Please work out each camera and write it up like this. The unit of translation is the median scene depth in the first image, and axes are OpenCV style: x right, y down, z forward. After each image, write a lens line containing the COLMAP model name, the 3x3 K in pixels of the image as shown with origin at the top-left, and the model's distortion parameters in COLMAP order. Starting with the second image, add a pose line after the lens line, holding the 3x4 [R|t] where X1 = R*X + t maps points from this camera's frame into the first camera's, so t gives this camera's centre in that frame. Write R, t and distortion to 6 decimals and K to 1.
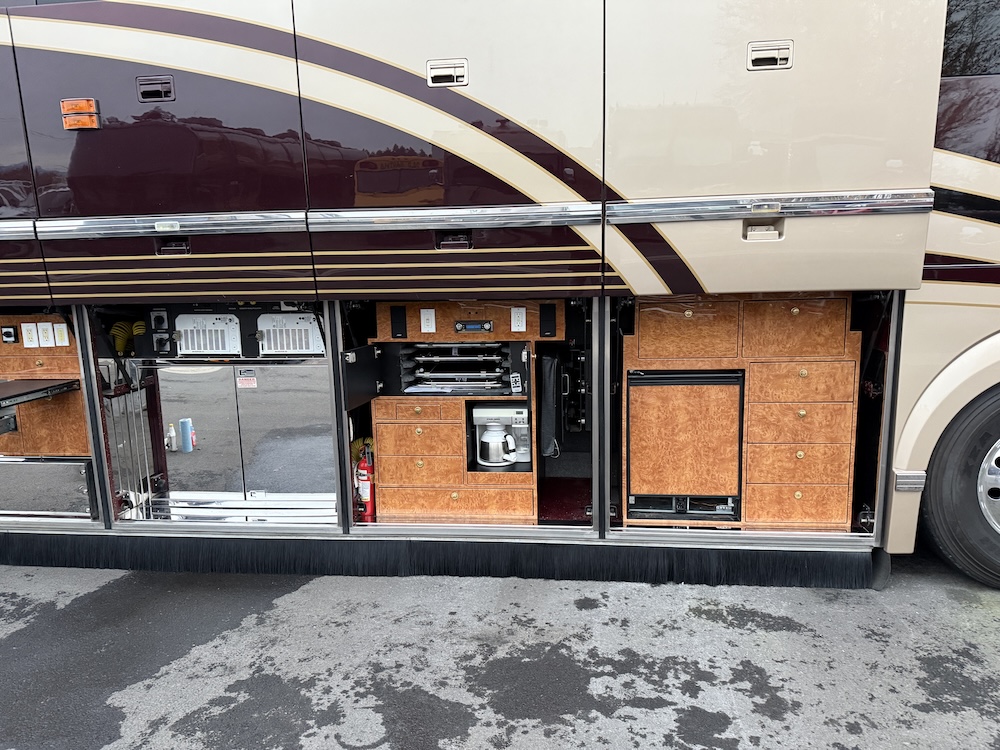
lens RADIAL K [[690.9, 0, 505.3], [0, 690.9, 379.3], [0, 0, 1]] dist [0.155266, -0.281603]
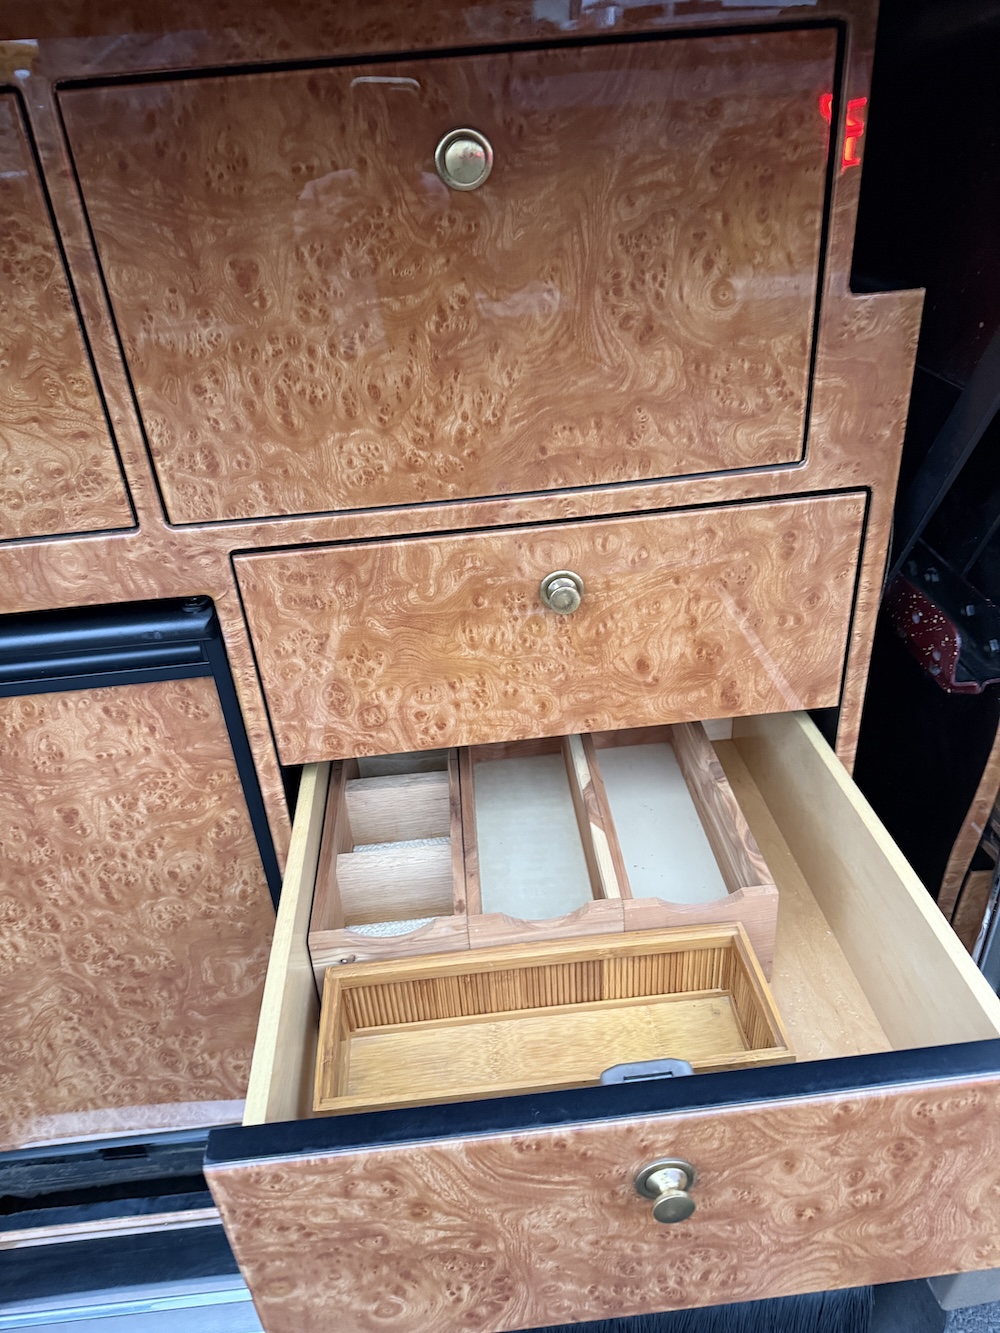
lens RADIAL K [[933.8, 0, 503.9], [0, 933.8, 664.1], [0, 0, 1]] dist [0.178606, -0.376994]
pose [[0.981560, -0.131503, 0.138733, 0.357098], [0.072796, 0.928231, 0.364812, -0.068738], [-0.176750, -0.347985, 0.920688, 0.753156]]
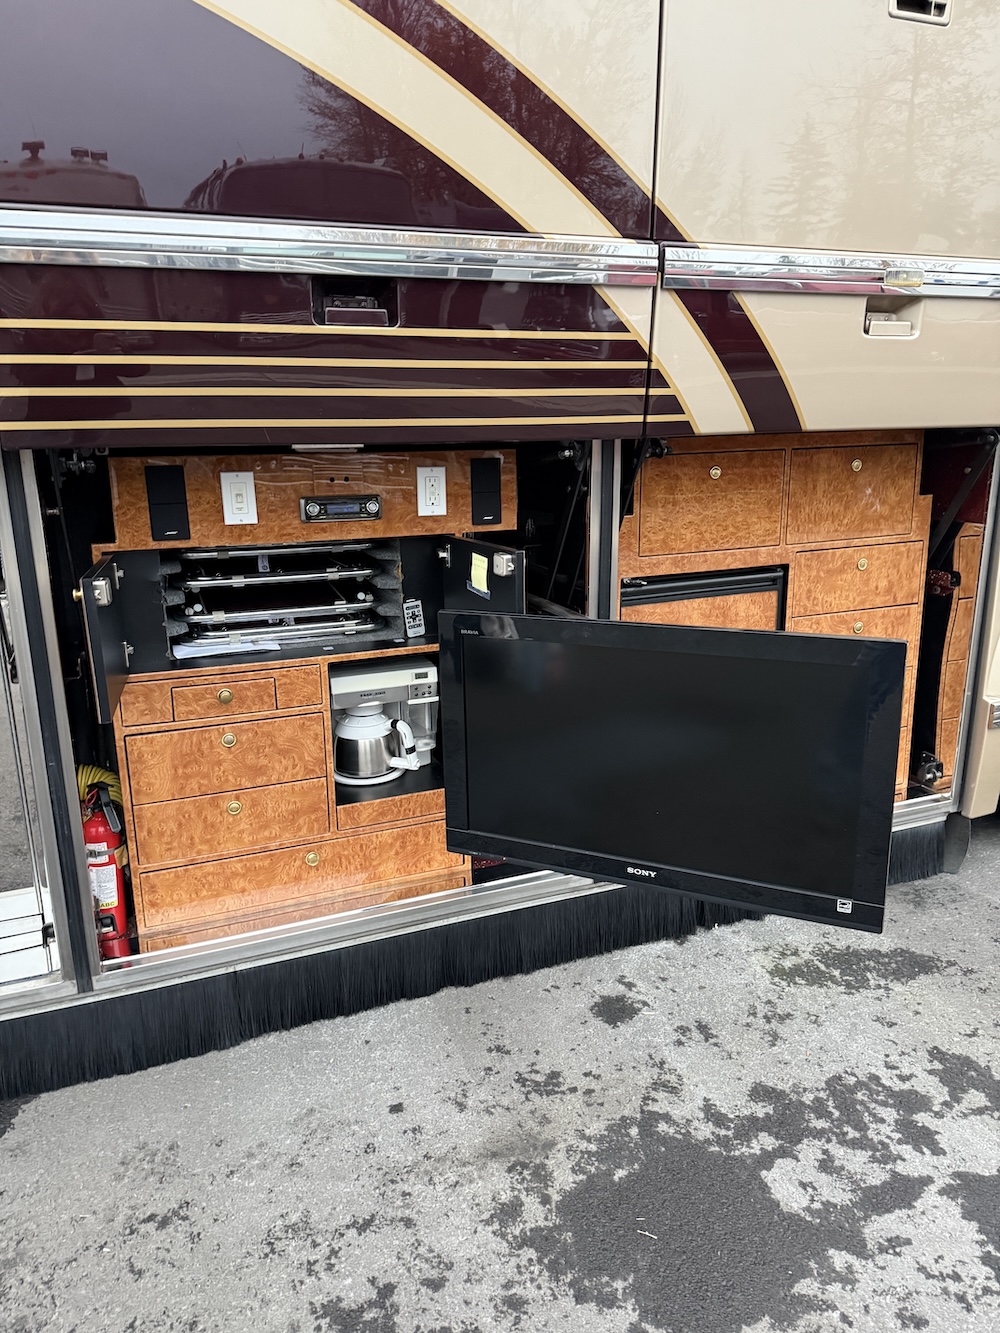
lens RADIAL K [[924.5, 0, 496.3], [0, 924.5, 659.1], [0, 0, 1]] dist [0.160078, -0.296231]
pose [[0.886782, -0.105527, 0.449980, -0.246753], [0.072255, 0.993268, 0.090544, -0.023179], [-0.456505, -0.047779, 0.888437, 0.370341]]
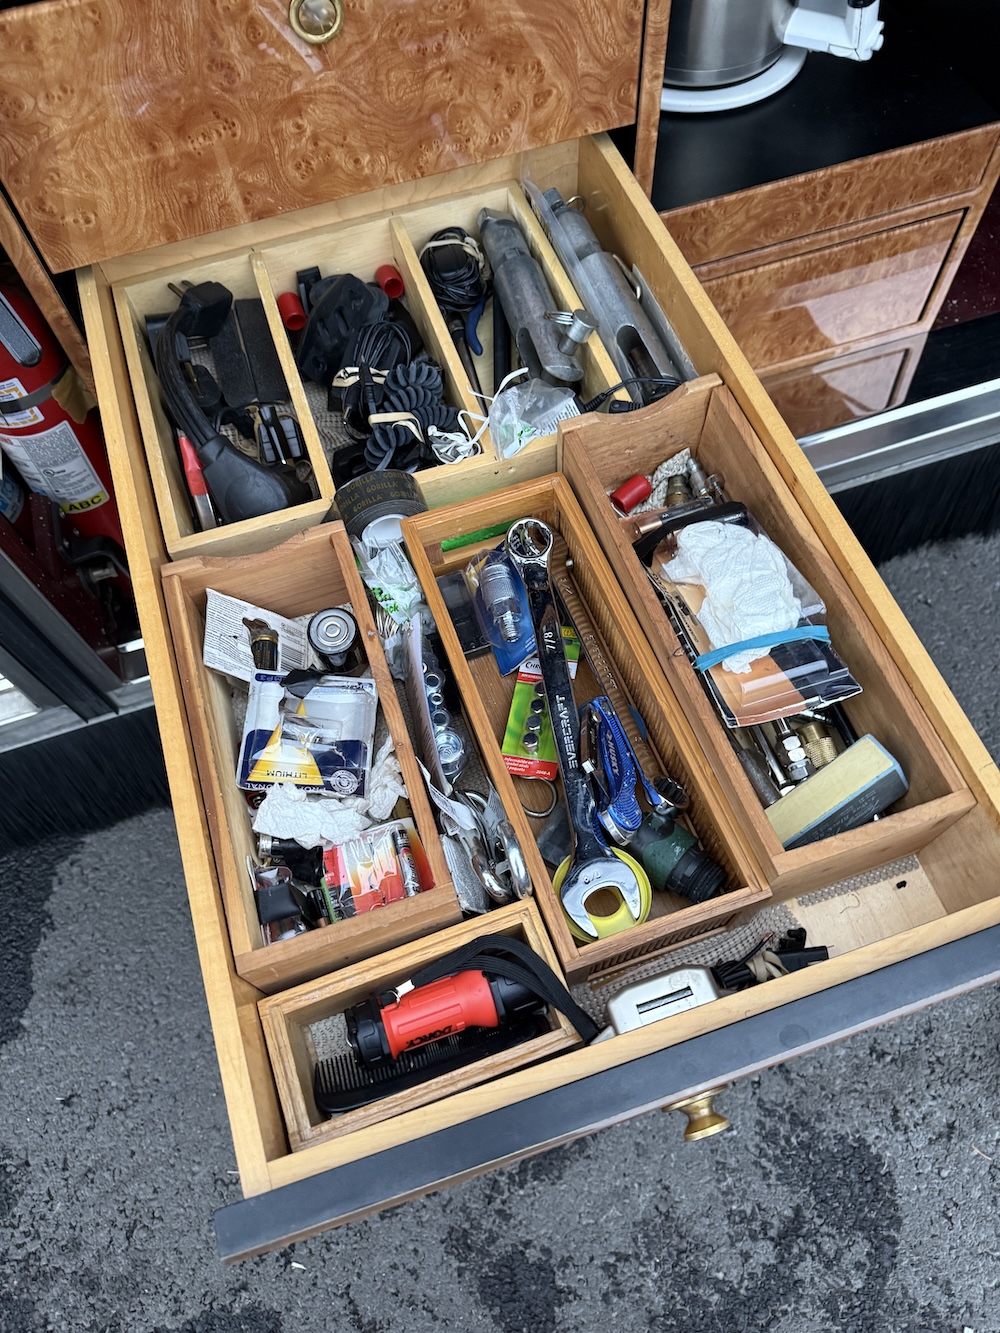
lens RADIAL K [[951.9, 0, 502.9], [0, 951.9, 670.1], [0, 0, 1]] dist [-0.011929, -0.000349]
pose [[0.907008, -0.383550, 0.173854, -0.170517], [0.093897, 0.586652, 0.804377, 0.013029], [-0.410511, -0.713253, 0.568112, 0.827352]]
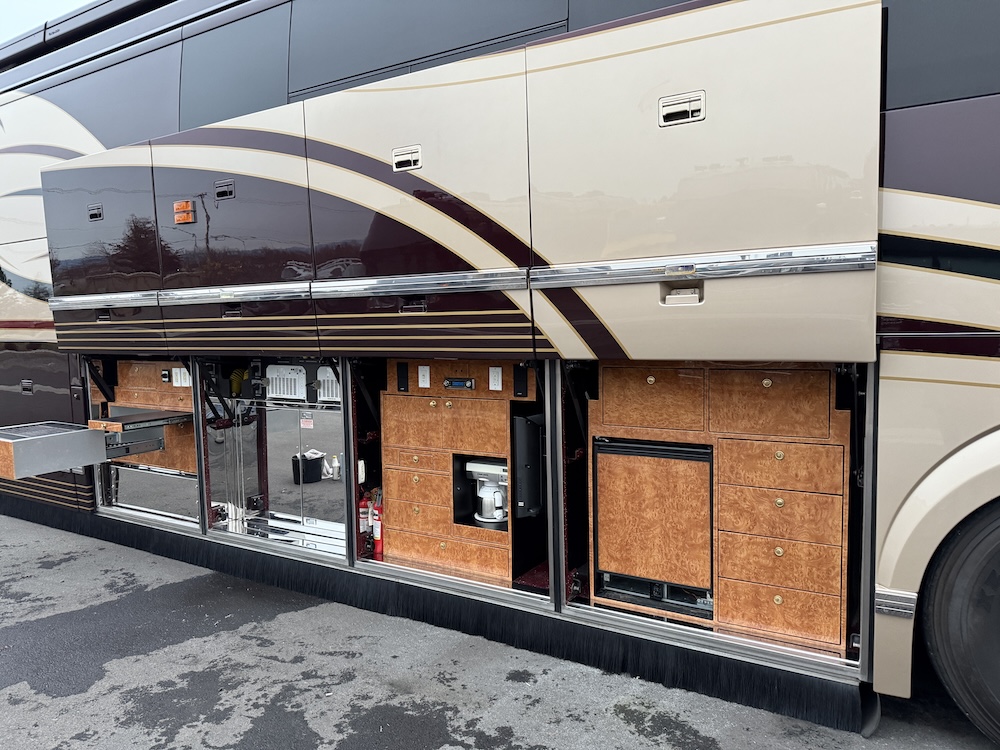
lens RADIAL K [[693.6, 0, 496.9], [0, 693.6, 375.3], [0, 0, 1]] dist [0.160078, -0.296231]
pose [[0.906002, 0.037029, -0.421651, 0.445043], [-0.071947, 0.995142, -0.067199, -0.021735], [0.417115, 0.091218, 0.904265, 0.065018]]
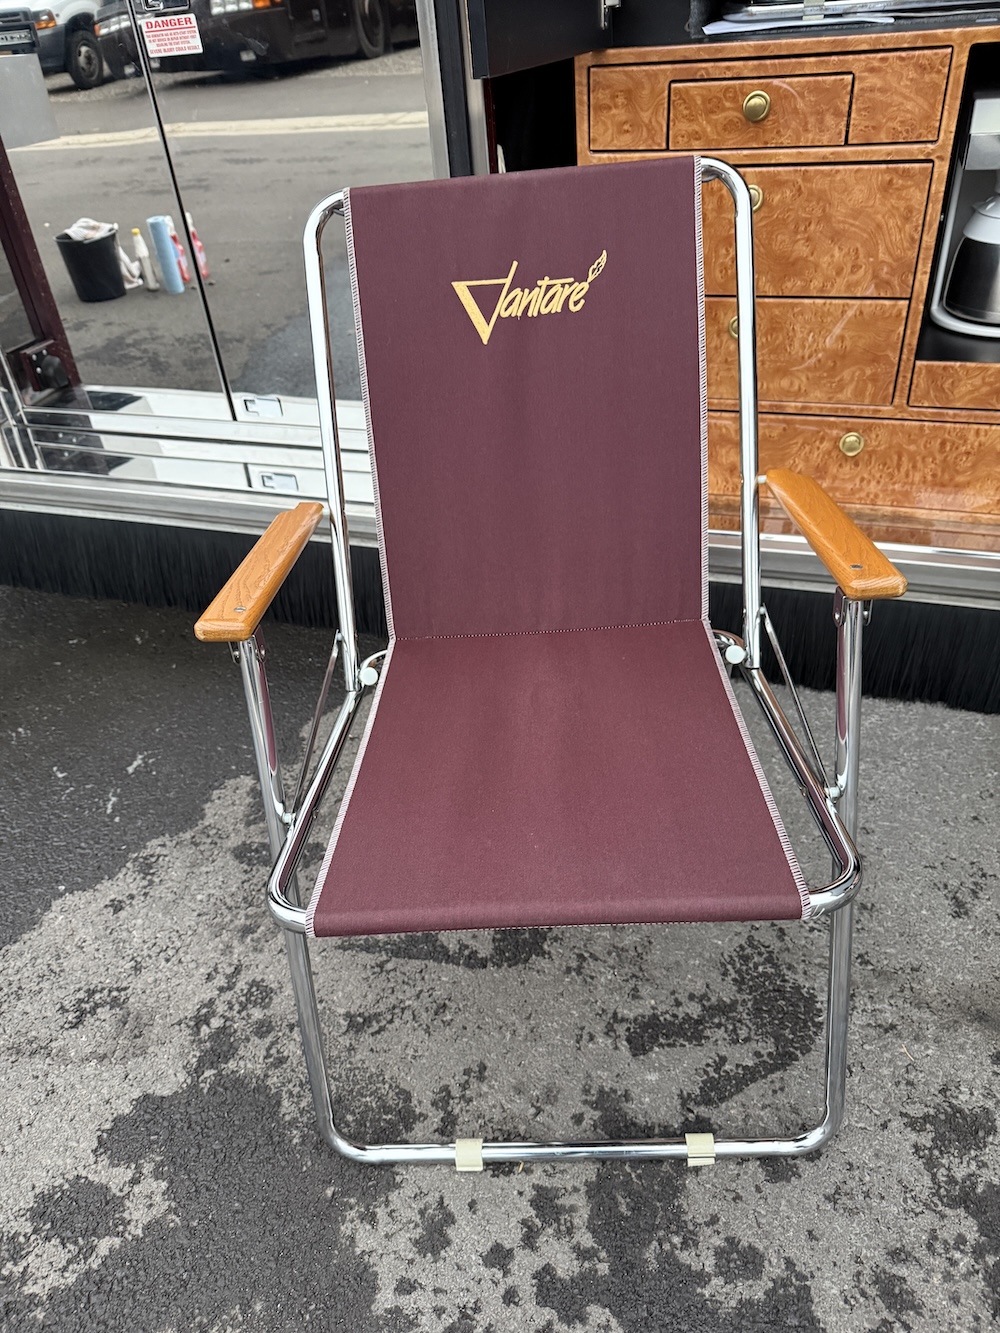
lens RADIAL K [[955.7, 0, 494.7], [0, 955.7, 673.3], [0, 0, 1]] dist [-0.005321, -0.000447]
pose [[0.973625, 0.086196, -0.211245, -0.129312], [0.020302, 0.889482, 0.456518, 0.069254], [0.227248, -0.448767, 0.864272, 0.591245]]
